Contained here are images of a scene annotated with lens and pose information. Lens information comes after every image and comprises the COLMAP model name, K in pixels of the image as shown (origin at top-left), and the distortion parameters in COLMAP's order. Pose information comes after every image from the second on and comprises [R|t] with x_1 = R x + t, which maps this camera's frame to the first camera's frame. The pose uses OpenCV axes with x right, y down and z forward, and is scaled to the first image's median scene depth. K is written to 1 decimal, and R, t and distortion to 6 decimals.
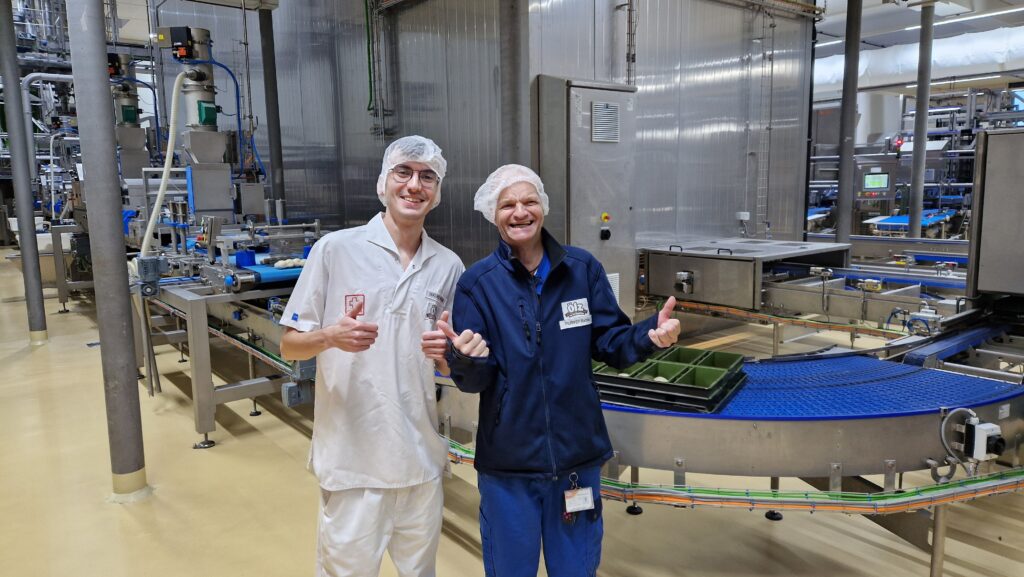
lens RADIAL K [[718.0, 0, 512.8], [0, 718.0, 284.6], [0, 0, 1]] dist [0.044885, 0.001067]
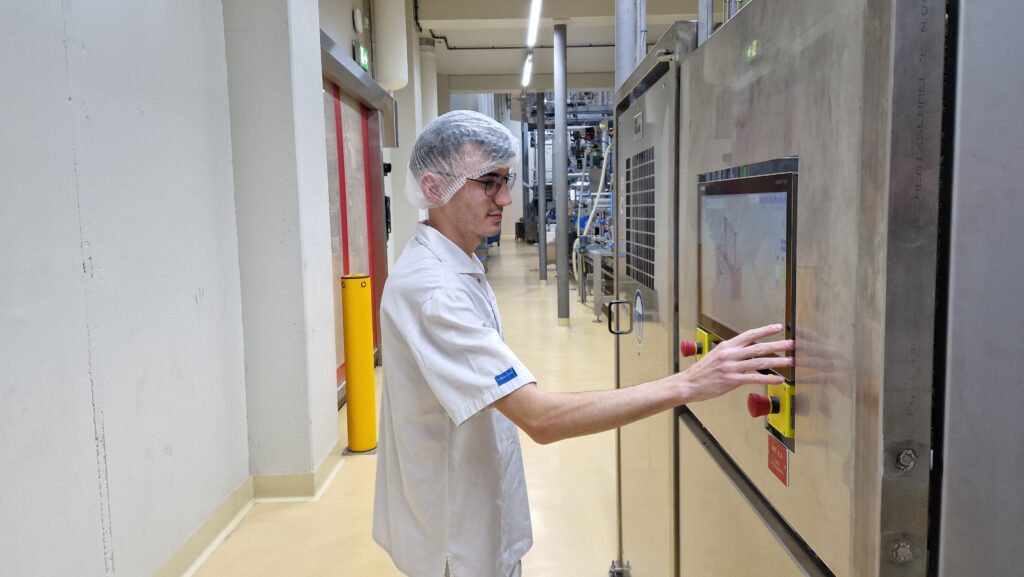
lens RADIAL K [[718.0, 0, 512.7], [0, 718.0, 287.3], [0, 0, 1]] dist [0.044885, 0.001067]
pose [[0.804406, 0.062213, -0.590814, 0.477561], [-0.075170, 0.997167, 0.002656, 0.101004], [0.589305, 0.042275, 0.806804, -0.665100]]
